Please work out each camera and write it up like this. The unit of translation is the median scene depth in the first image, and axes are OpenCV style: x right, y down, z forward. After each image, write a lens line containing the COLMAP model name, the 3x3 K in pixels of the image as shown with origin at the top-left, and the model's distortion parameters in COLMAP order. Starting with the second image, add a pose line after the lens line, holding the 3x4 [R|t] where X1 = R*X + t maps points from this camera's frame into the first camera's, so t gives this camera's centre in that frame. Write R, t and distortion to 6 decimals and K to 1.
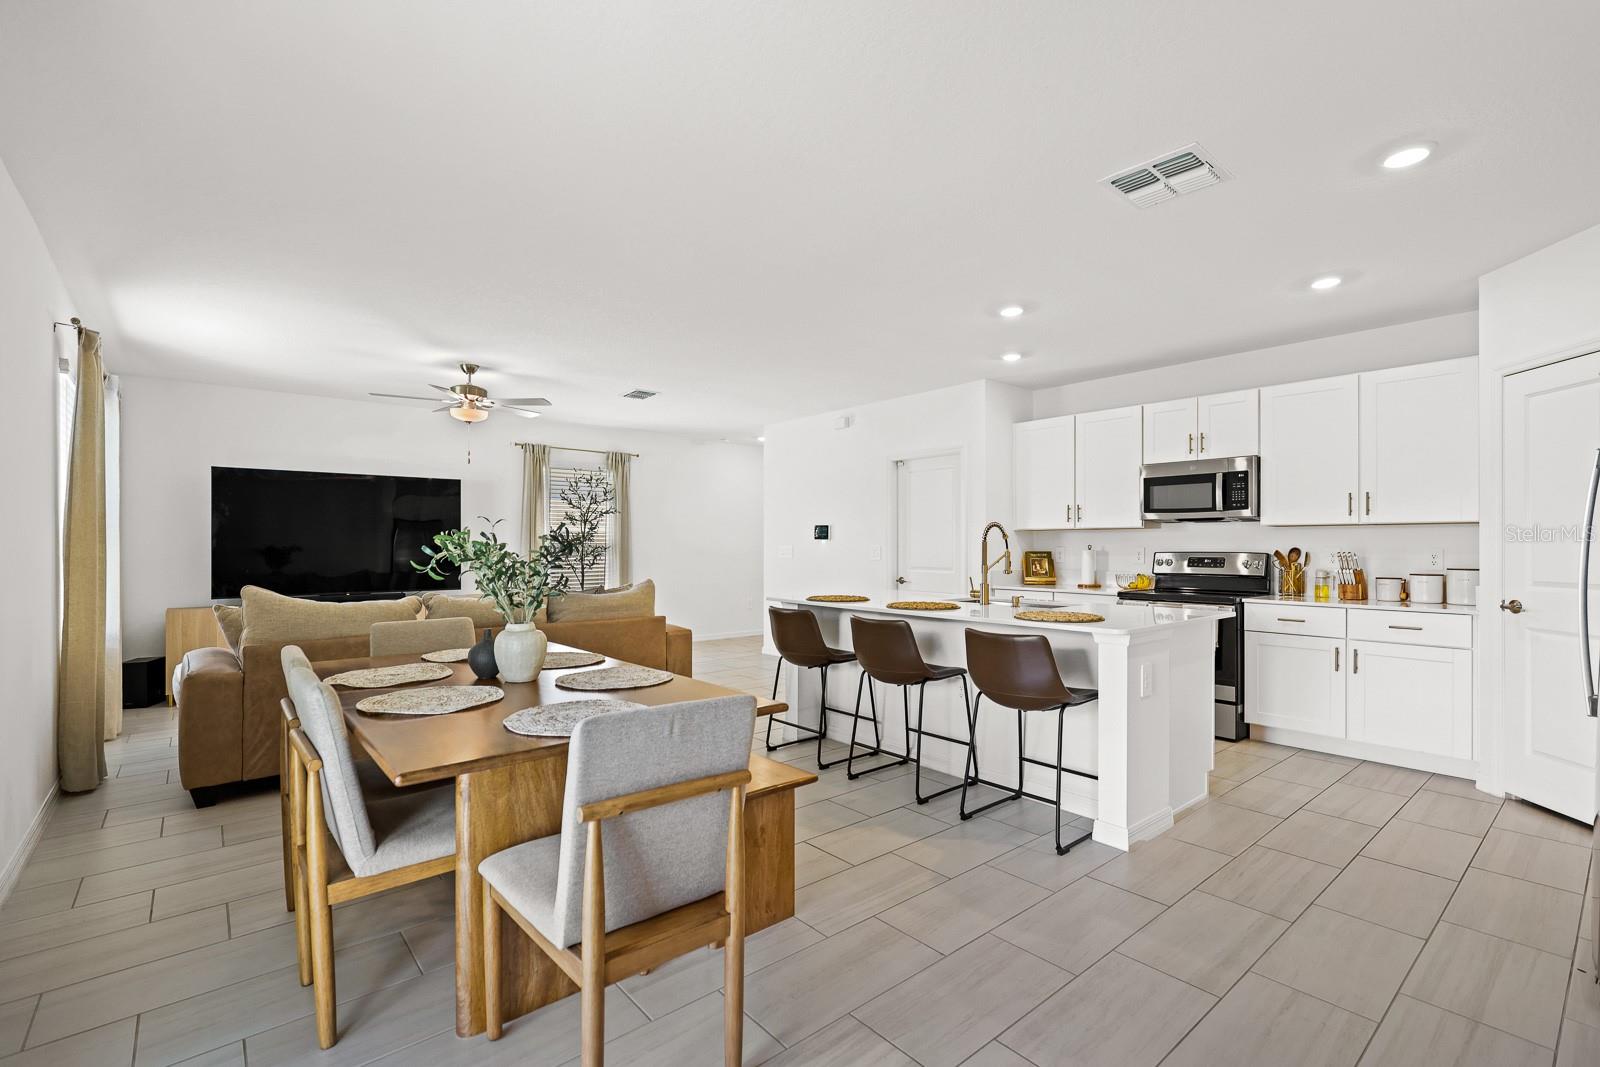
lens RADIAL K [[726.4, 0, 798.8], [0, 726.4, 541.5], [0, 0, 1]] dist [-0.000310, -0.000403]
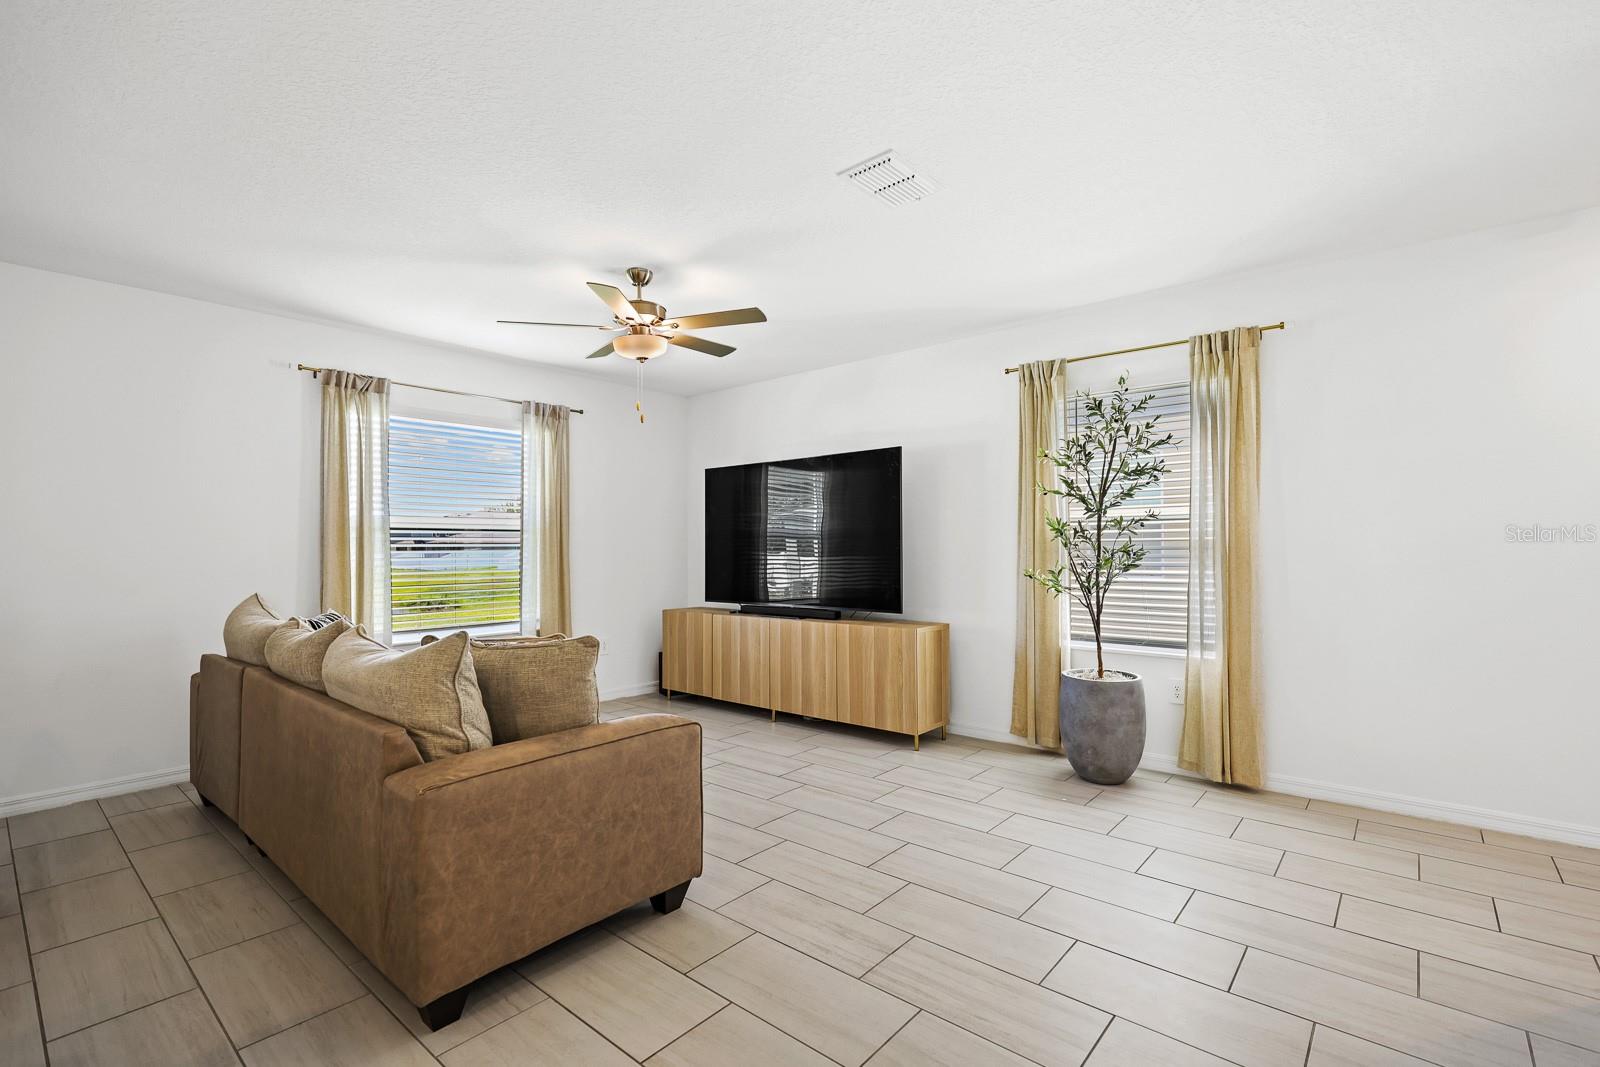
lens RADIAL K [[726.4, 0, 806.1], [0, 726.4, 534.8], [0, 0, 1]] dist [-0.000310, -0.000403]
pose [[0.158052, -0.009686, -0.987383, 0.158152], [0.009617, 0.999920, -0.008270, -0.001890], [0.987384, -0.008189, 0.158132, 0.816005]]
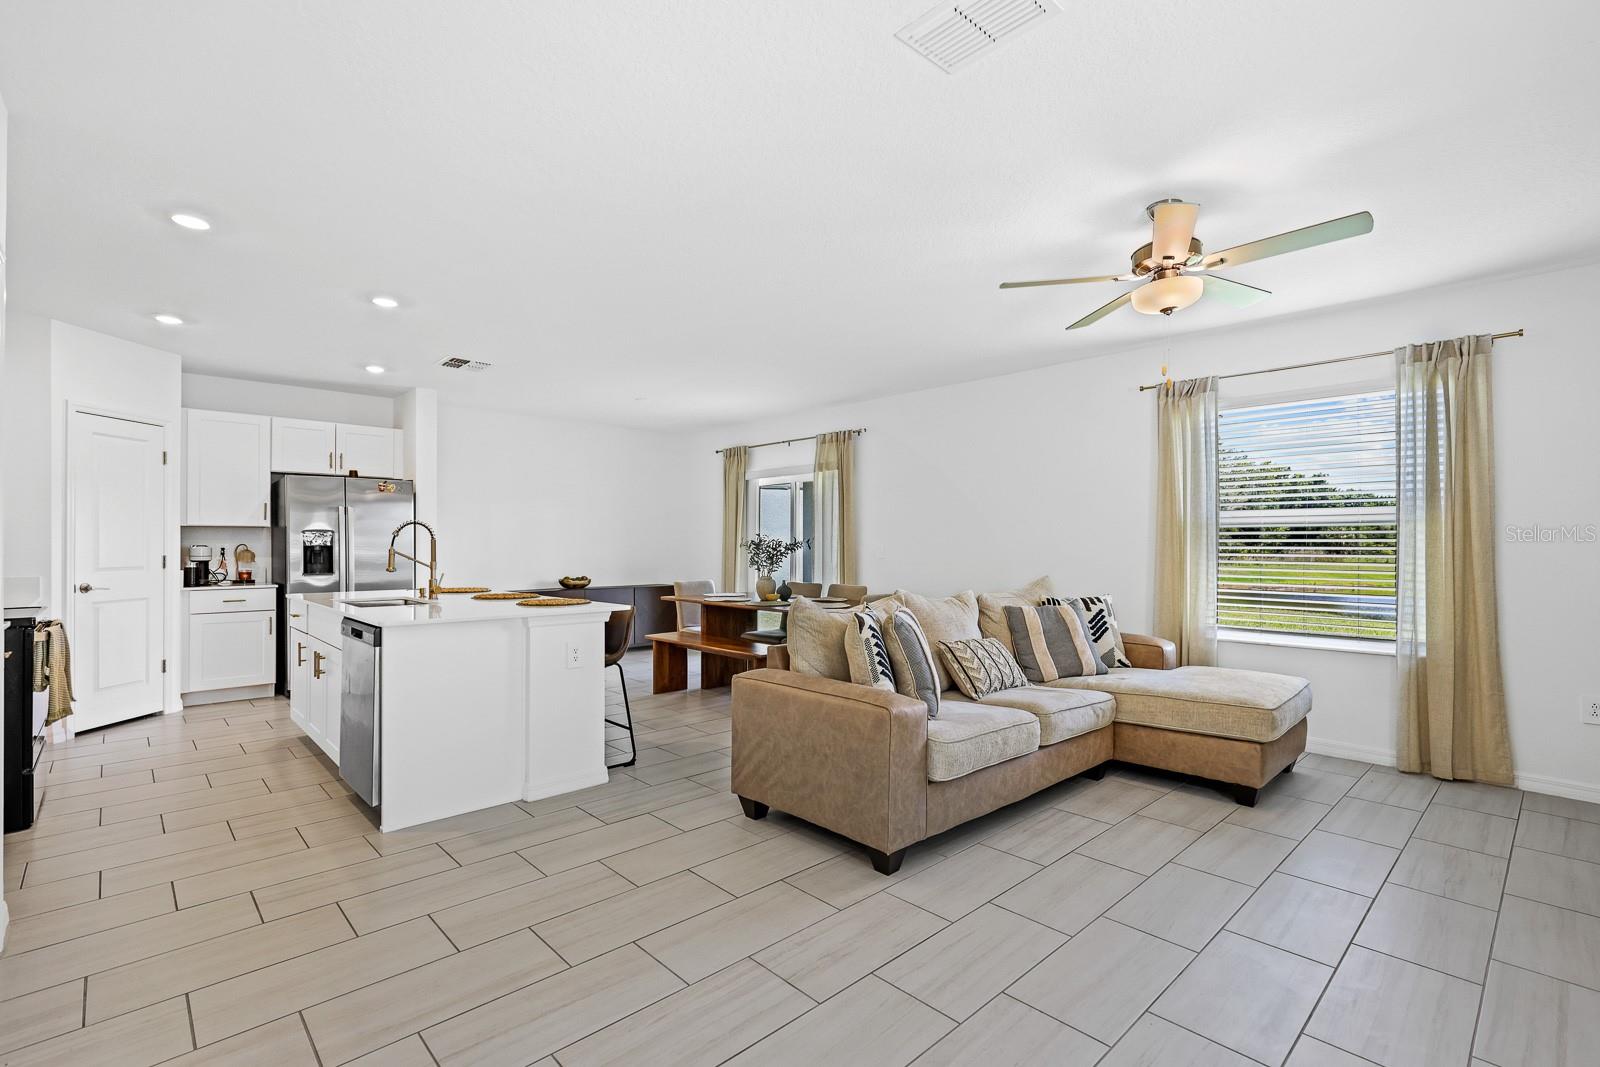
lens RADIAL K [[726.4, 0, 802.0], [0, 726.4, 538.3], [0, 0, 1]] dist [-0.000310, -0.000403]
pose [[-0.998726, 0.004515, -0.050256, -0.125652], [0.005047, 0.999933, -0.010460, 0.001761], [0.050205, -0.010700, -0.998682, 1.175676]]
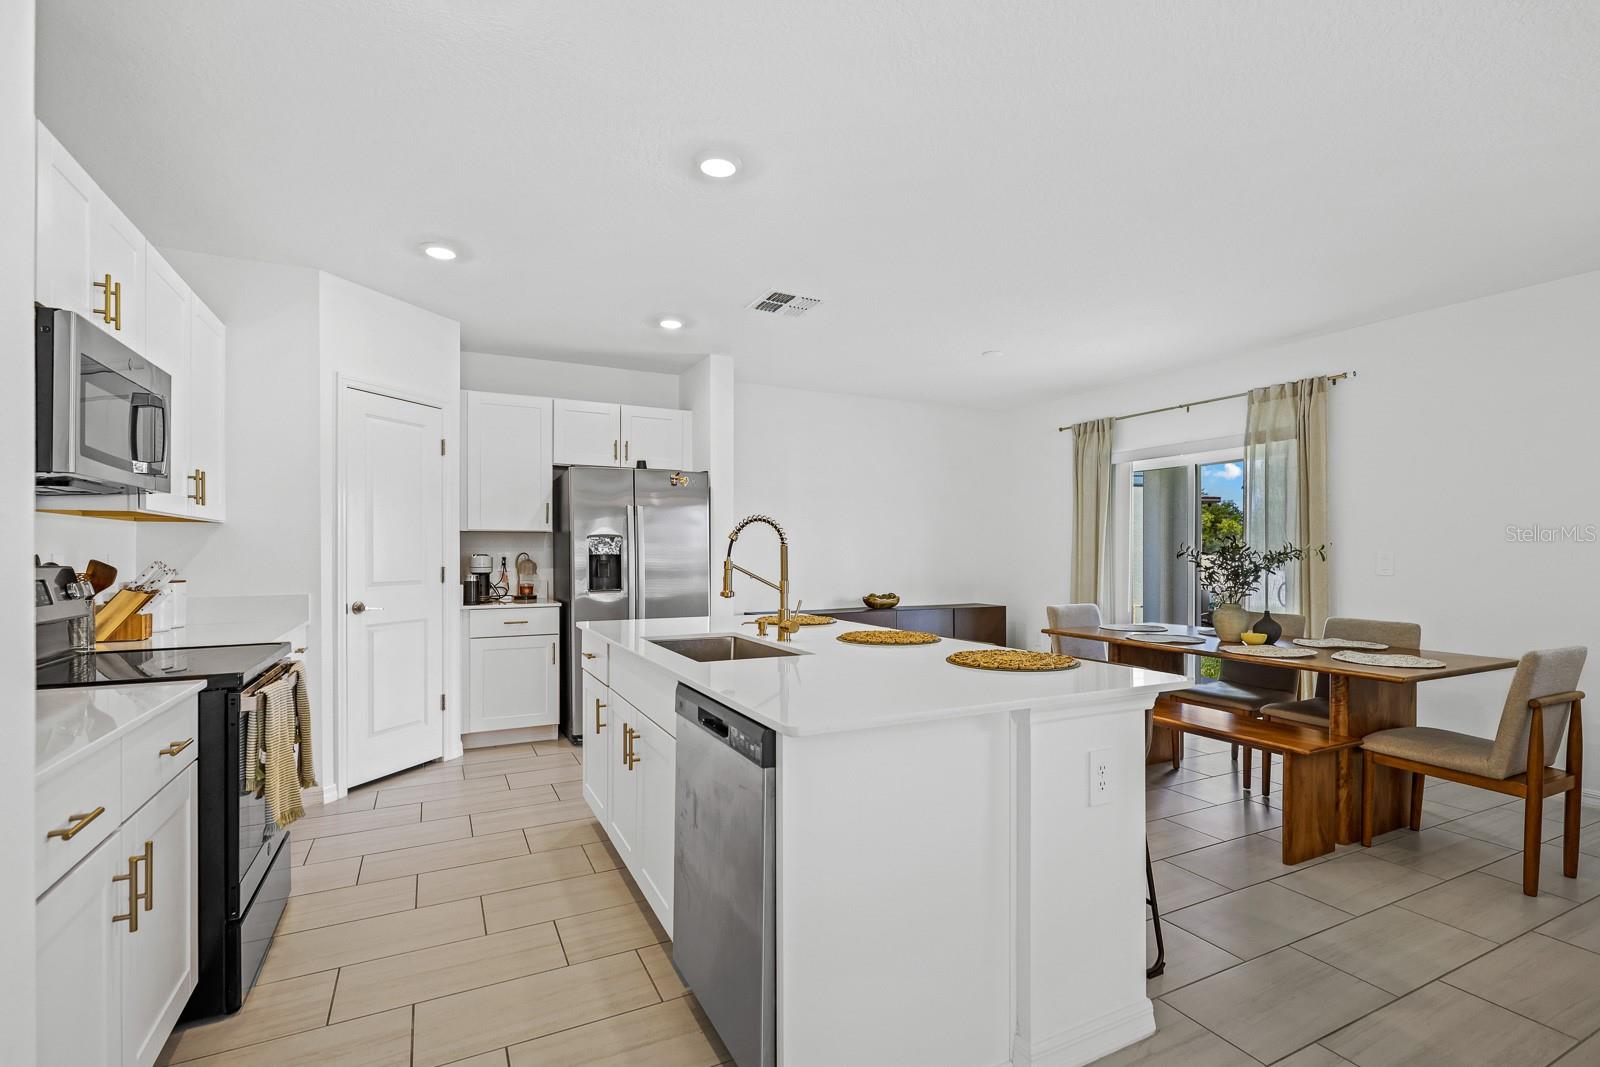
lens RADIAL K [[726.4, 0, 802.4], [0, 726.4, 548.4], [0, 0, 1]] dist [-0.000310, -0.000403]
pose [[-0.971970, 0.006285, 0.235023, -0.051581], [0.004429, 0.999955, -0.008425, 0.000757], [-0.235065, -0.007148, -0.971953, 1.070394]]
